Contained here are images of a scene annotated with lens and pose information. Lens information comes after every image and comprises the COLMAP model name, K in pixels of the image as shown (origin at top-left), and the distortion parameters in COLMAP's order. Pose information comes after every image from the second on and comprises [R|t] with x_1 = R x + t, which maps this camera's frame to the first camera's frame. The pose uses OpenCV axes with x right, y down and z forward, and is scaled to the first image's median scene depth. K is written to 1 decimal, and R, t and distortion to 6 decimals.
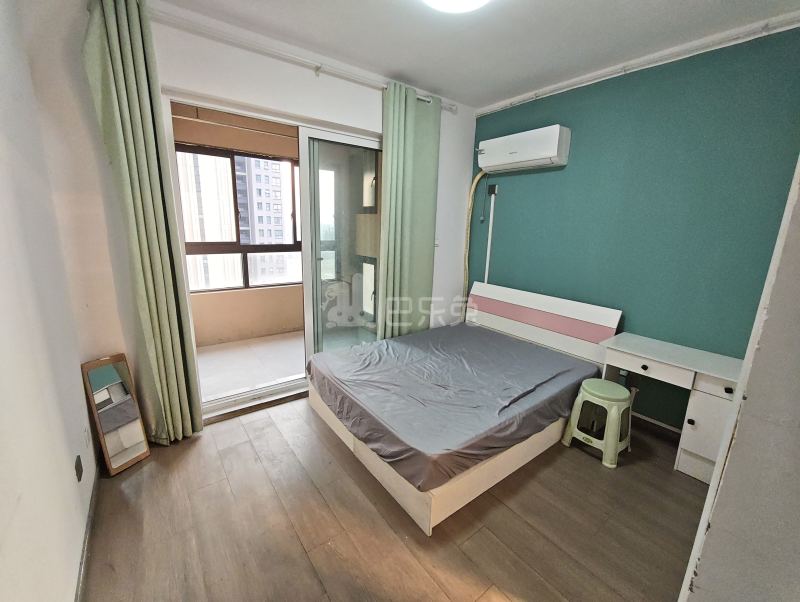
lens RADIAL K [[335.0, 0, 398.7], [0, 335.0, 298.3], [0, 0, 1]] dist [-0.009180, 0.003360]
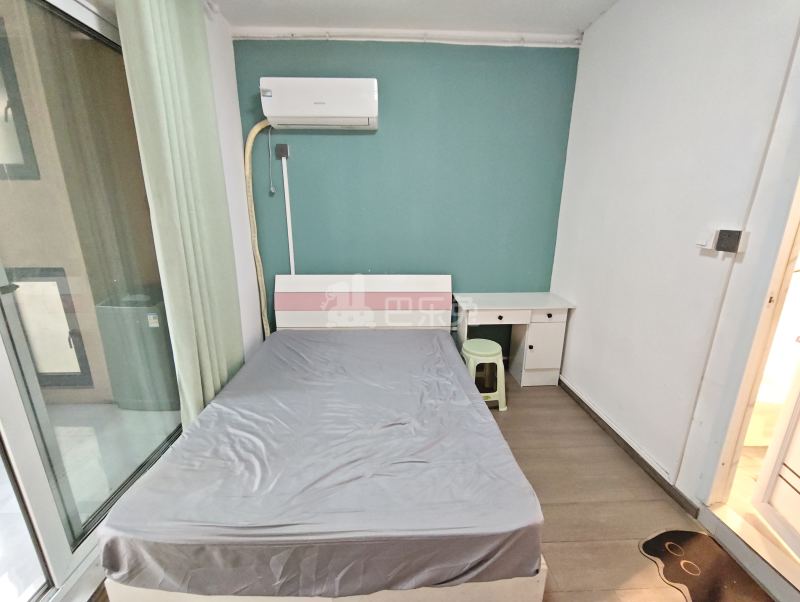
lens RADIAL K [[335.0, 0, 398.7], [0, 335.0, 298.3], [0, 0, 1]] dist [-0.009180, 0.003360]
pose [[0.574426, -0.236876, 0.783533, -0.302116], [0.192008, 0.969499, 0.152332, -0.085804], [-0.795719, 0.062941, 0.602387, 0.458376]]
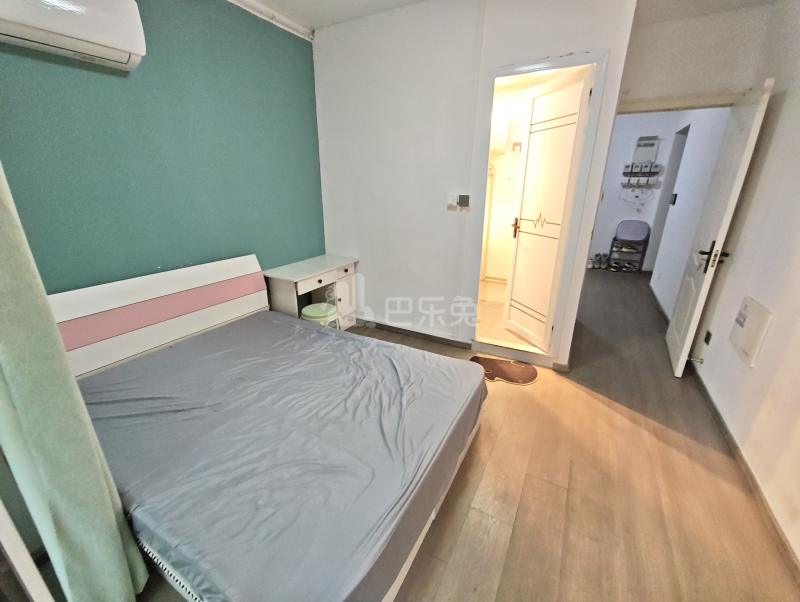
lens RADIAL K [[335.0, 0, 398.7], [0, 335.0, 298.3], [0, 0, 1]] dist [-0.009180, 0.003360]
pose [[-0.398685, -0.329219, 0.855959, -0.443207], [0.185749, 0.885011, 0.426911, -0.196289], [-0.898080, 0.329196, -0.291689, 0.907939]]
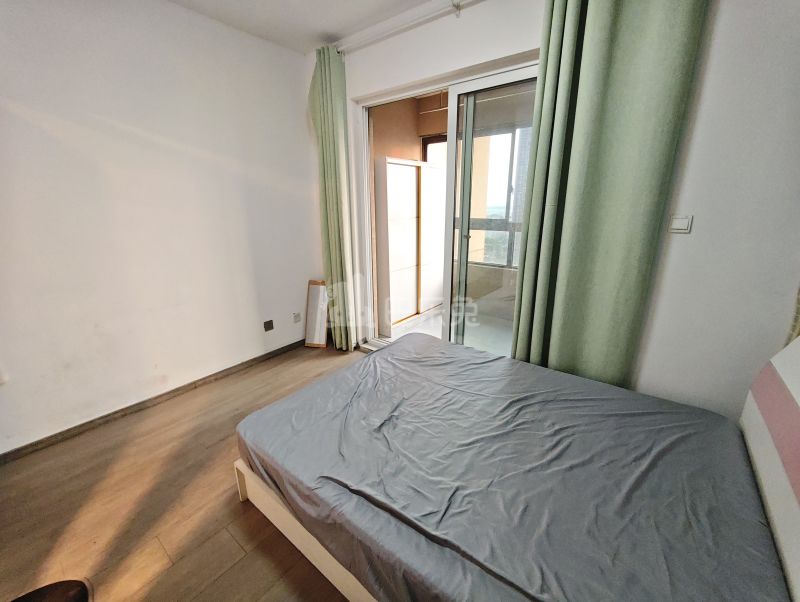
lens RADIAL K [[335.0, 0, 398.7], [0, 335.0, 298.3], [0, 0, 1]] dist [-0.009180, 0.003360]
pose [[0.250778, 0.234689, -0.939165, 0.611503], [-0.199588, 0.961858, 0.187065, -0.096640], [0.947246, 0.140535, 0.288054, 0.645088]]
